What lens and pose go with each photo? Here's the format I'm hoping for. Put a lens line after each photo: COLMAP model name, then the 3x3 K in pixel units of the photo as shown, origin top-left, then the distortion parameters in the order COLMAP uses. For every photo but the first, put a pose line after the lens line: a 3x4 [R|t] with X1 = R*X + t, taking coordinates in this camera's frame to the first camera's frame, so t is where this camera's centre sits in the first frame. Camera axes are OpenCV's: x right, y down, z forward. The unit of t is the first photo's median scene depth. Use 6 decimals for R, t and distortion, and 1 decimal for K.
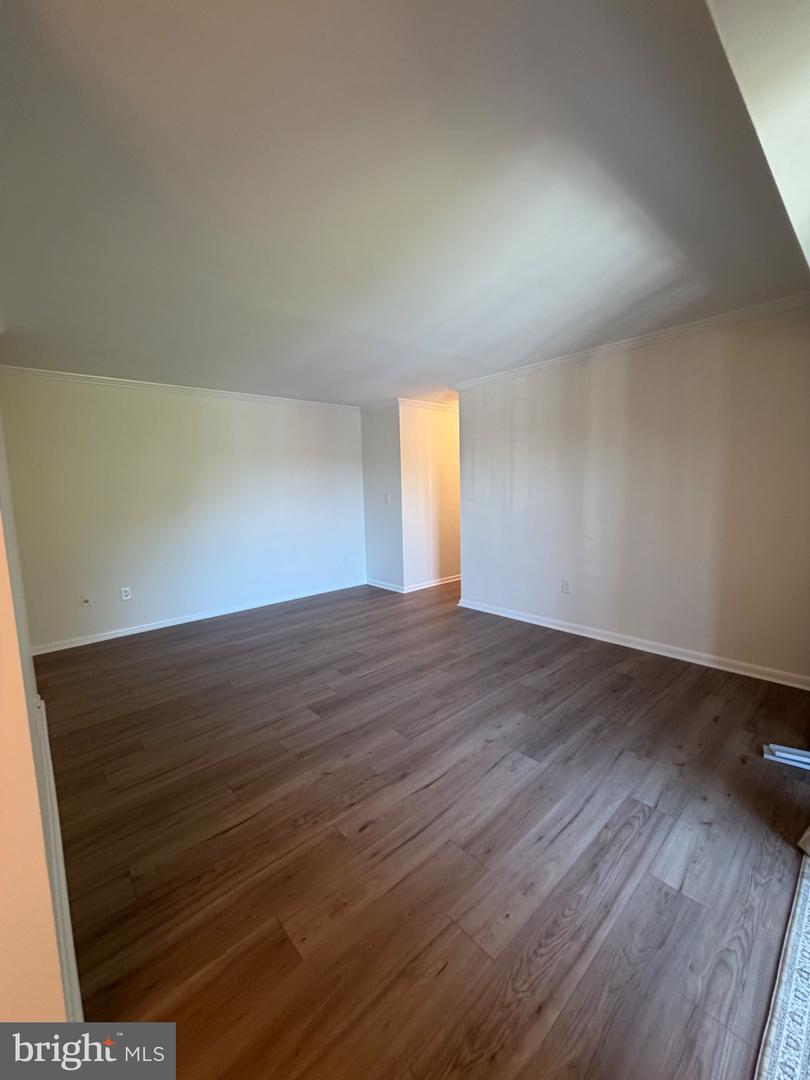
lens RADIAL K [[431.6, 0, 405.5], [0, 431.6, 536.7], [0, 0, 1]] dist [0.001376, 0.000279]
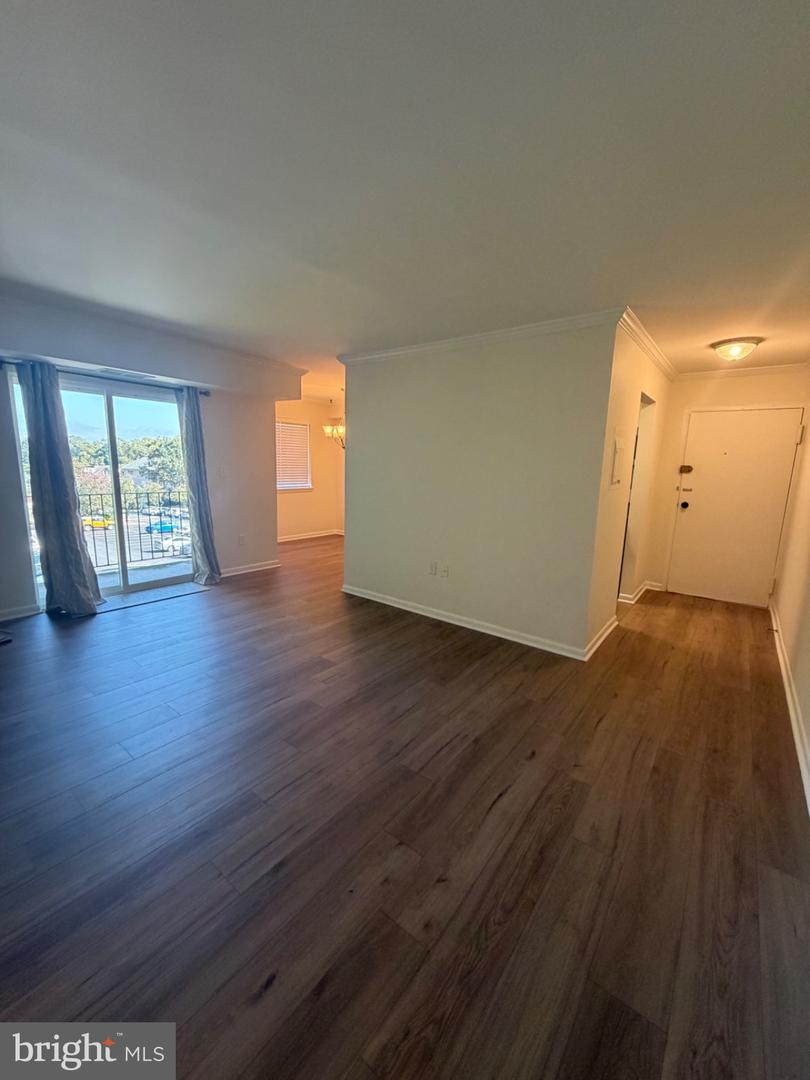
lens RADIAL K [[431.6, 0, 405.5], [0, 431.6, 536.7], [0, 0, 1]] dist [0.001376, 0.000279]
pose [[-0.983734, 0.025273, -0.177845, -0.183582], [-0.028622, 0.955351, 0.294083, -0.214109], [0.177337, 0.294389, -0.939088, 1.702617]]
